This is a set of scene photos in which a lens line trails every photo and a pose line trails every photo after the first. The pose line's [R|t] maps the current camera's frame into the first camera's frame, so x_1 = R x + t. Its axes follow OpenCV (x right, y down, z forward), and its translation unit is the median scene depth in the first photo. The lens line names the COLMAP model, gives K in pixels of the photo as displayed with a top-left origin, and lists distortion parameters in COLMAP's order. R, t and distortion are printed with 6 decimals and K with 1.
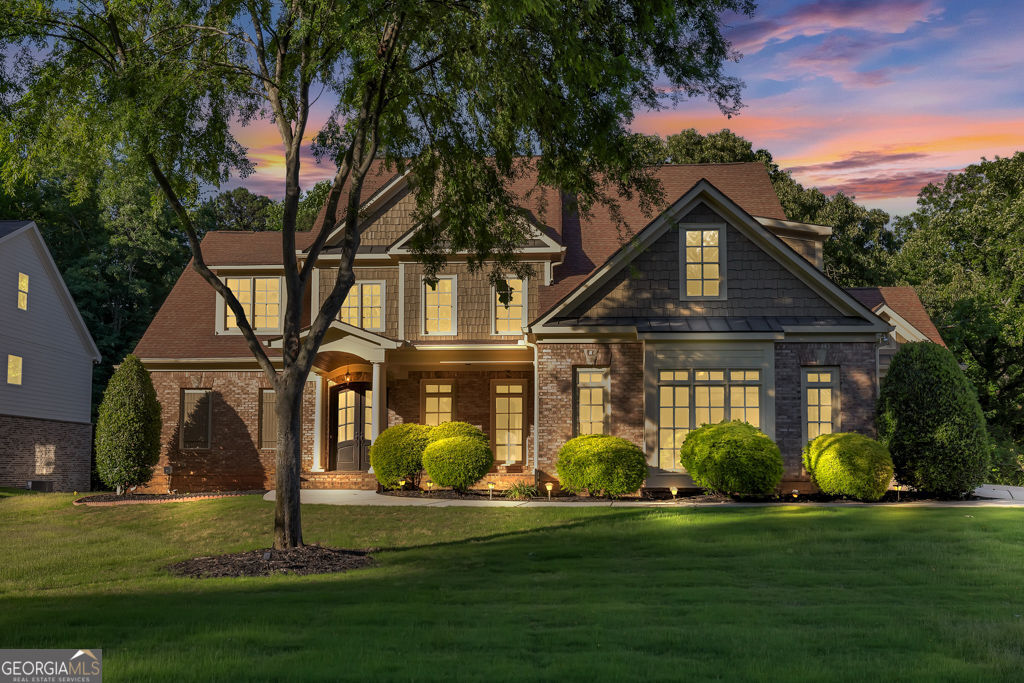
lens RADIAL K [[1135.5, 0, 512.0], [0, 1135.5, 341.5], [0, 0, 1]] dist [-0.004606, -0.004676]
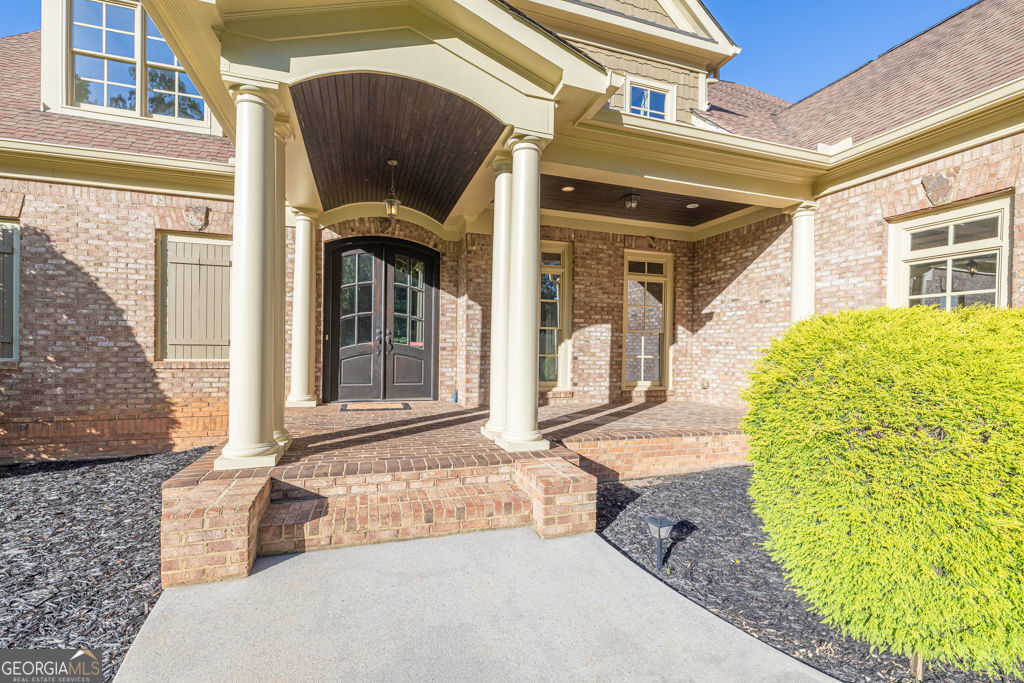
lens RADIAL K [[429.4, 0, 509.2], [0, 429.4, 342.8], [0, 0, 1]] dist [0.003068, 0.000218]
pose [[0.922337, 0.012078, 0.386197, -0.157938], [-0.055287, 0.993352, 0.100974, 0.061473], [-0.382410, -0.114484, 0.916873, 0.783240]]
